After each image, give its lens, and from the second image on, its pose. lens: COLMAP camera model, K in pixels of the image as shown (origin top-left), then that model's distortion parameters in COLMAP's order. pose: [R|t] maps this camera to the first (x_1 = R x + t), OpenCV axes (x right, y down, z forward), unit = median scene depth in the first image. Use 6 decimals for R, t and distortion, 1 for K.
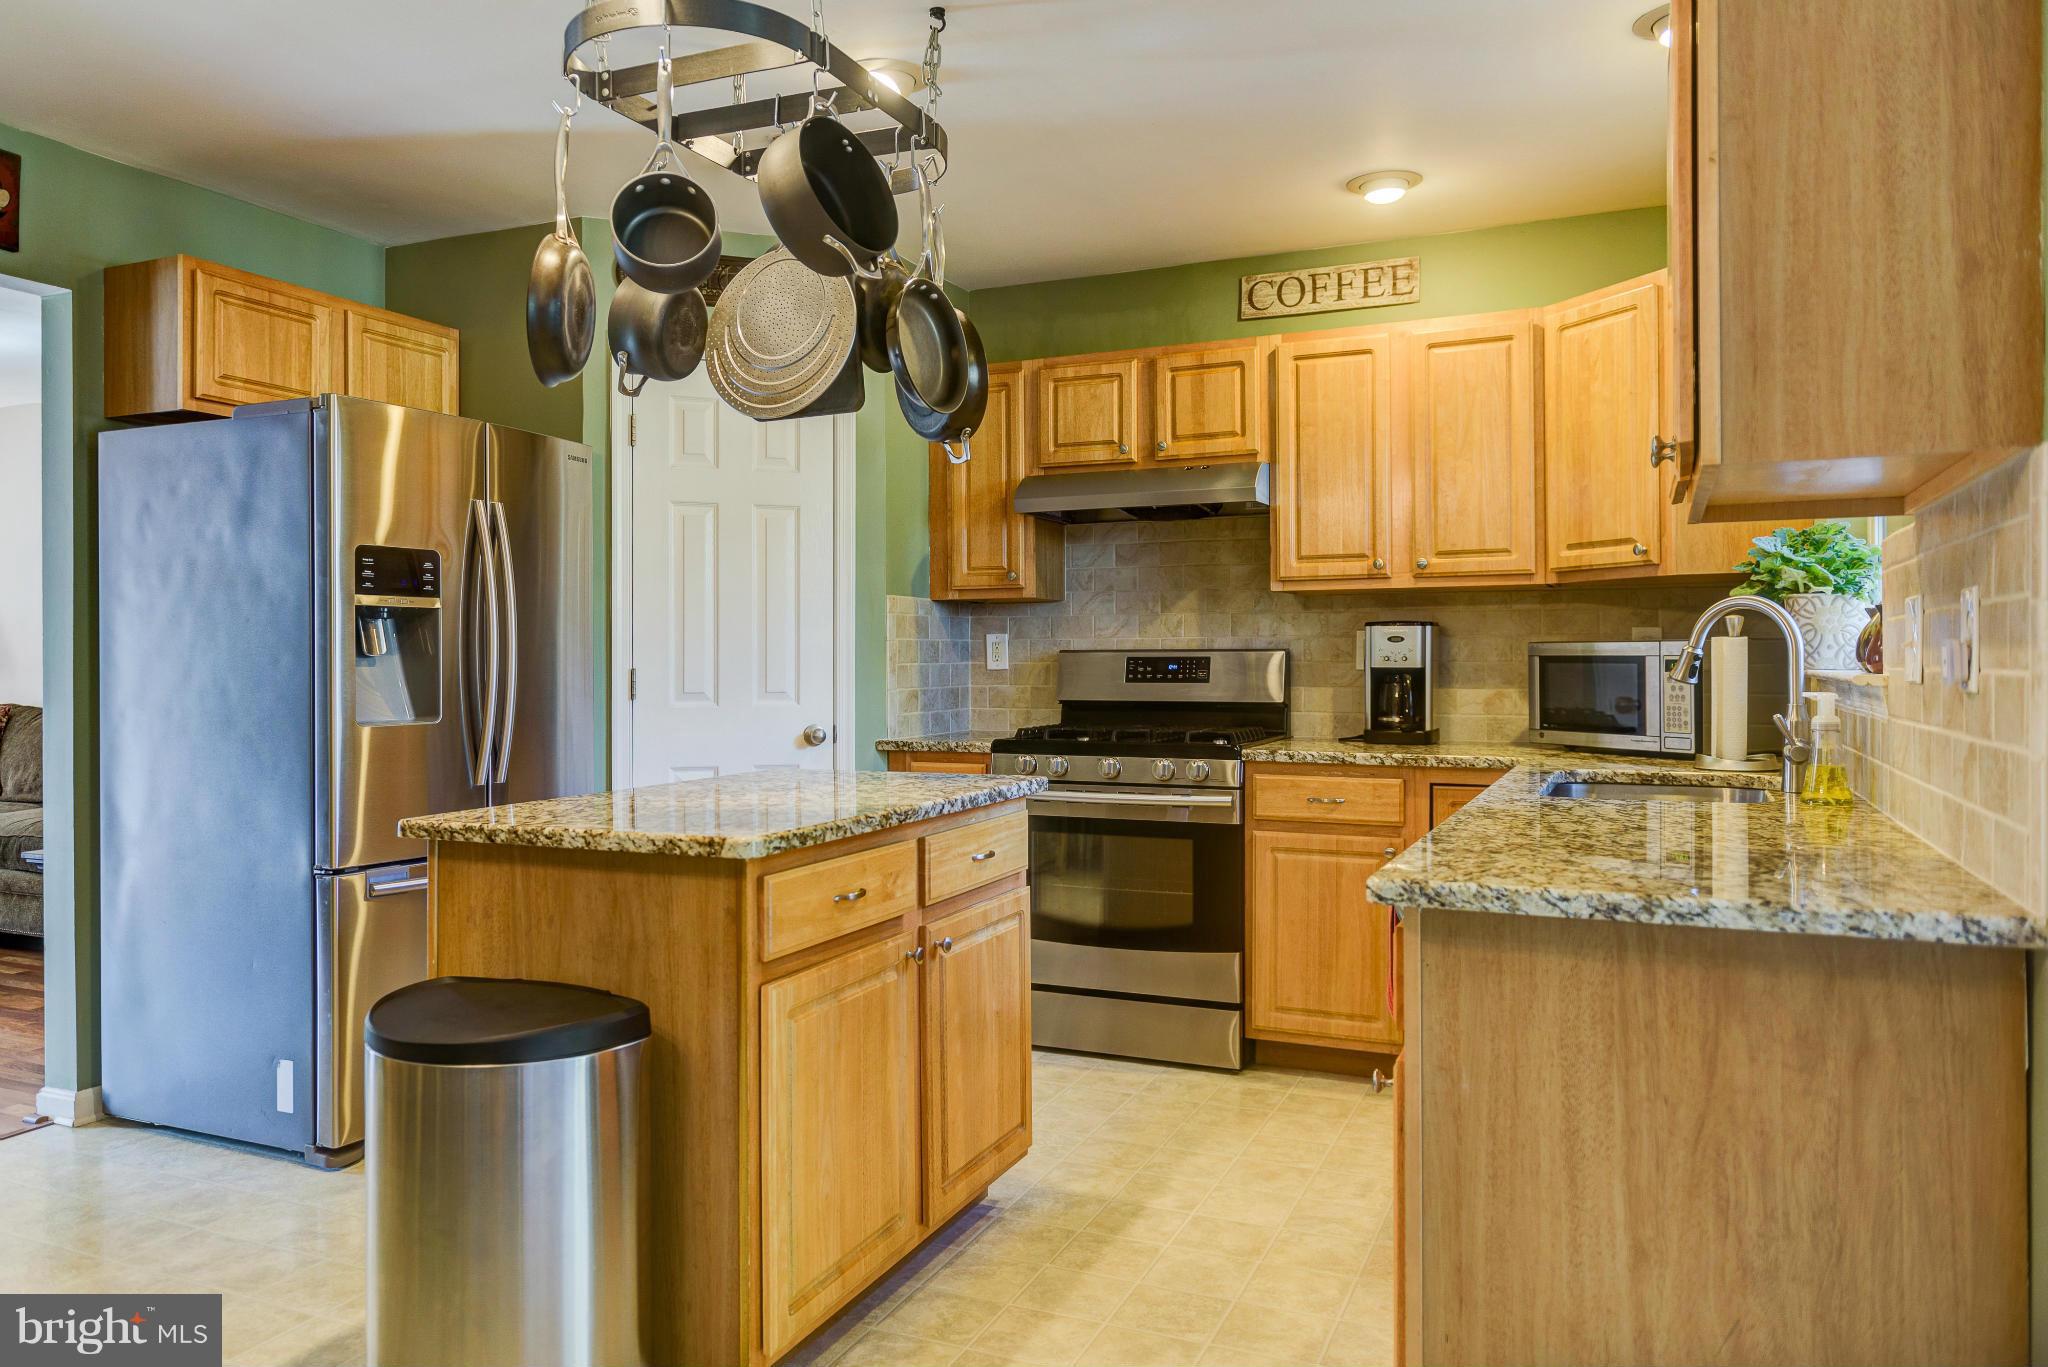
lens RADIAL K [[1421.1, 0, 932.1], [0, 1421.1, 675.0], [0, 0, 1]] dist [0.003589, -0.001905]
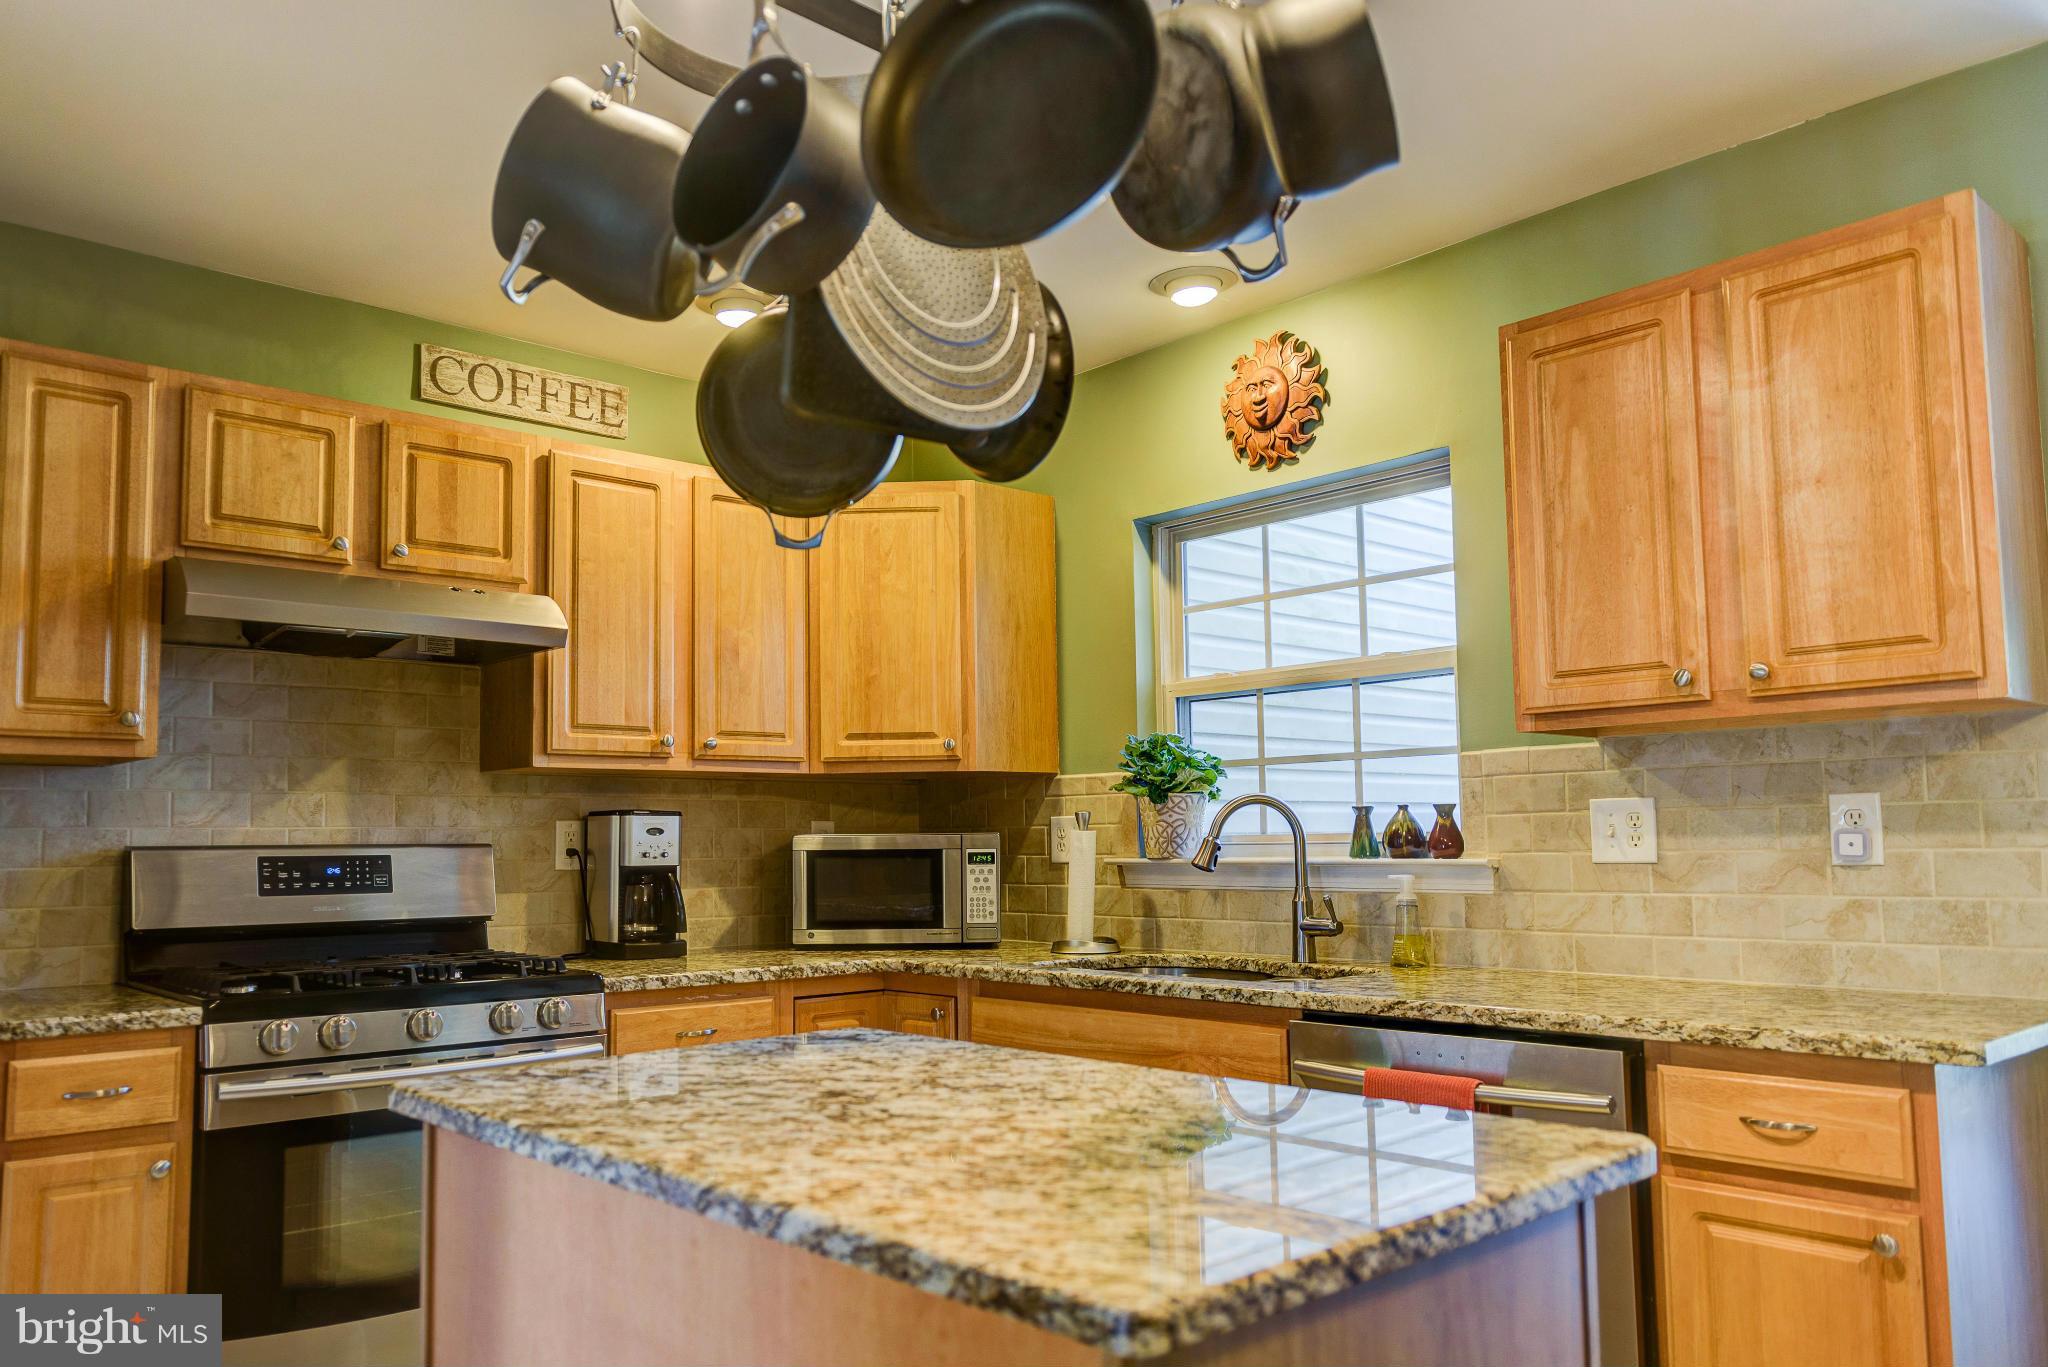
lens RADIAL K [[1474.7, 0, 1020.9], [0, 1474.7, 735.9], [0, 0, 1]] dist [0.000053, -0.000321]
pose [[0.385276, 0.066904, 0.920373, -0.373633], [0.021626, 0.996440, -0.081486, -0.005683], [-0.922548, 0.051299, 0.382457, 0.446276]]
